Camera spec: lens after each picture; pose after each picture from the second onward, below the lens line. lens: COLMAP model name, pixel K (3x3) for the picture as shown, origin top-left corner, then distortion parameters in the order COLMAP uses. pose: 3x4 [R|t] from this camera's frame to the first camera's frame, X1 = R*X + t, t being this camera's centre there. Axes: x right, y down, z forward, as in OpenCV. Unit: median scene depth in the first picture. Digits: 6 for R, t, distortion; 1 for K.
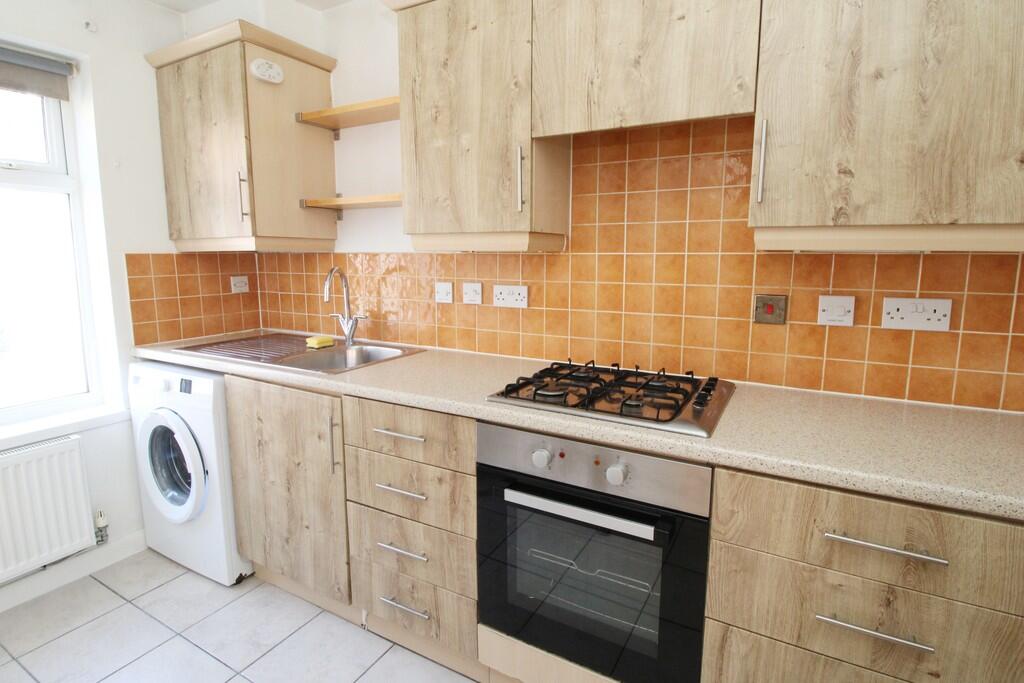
lens RADIAL K [[499.4, 0, 518.7], [0, 499.4, 340.0], [0, 0, 1]] dist [-0.002582, -0.001131]
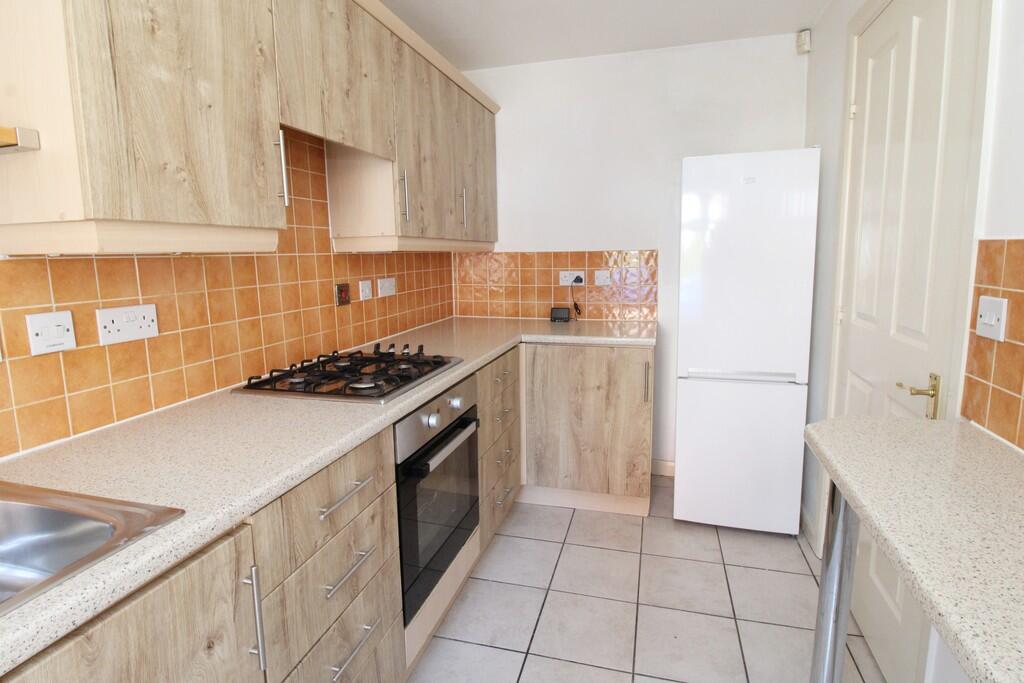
lens RADIAL K [[499.4, 0, 518.8], [0, 499.4, 340.5], [0, 0, 1]] dist [-0.002582, -0.001131]
pose [[-0.209828, -0.170522, 0.962753, -0.903229], [0.179985, 0.961110, 0.209458, -0.134694], [-0.961029, 0.217232, -0.170977, 0.770201]]
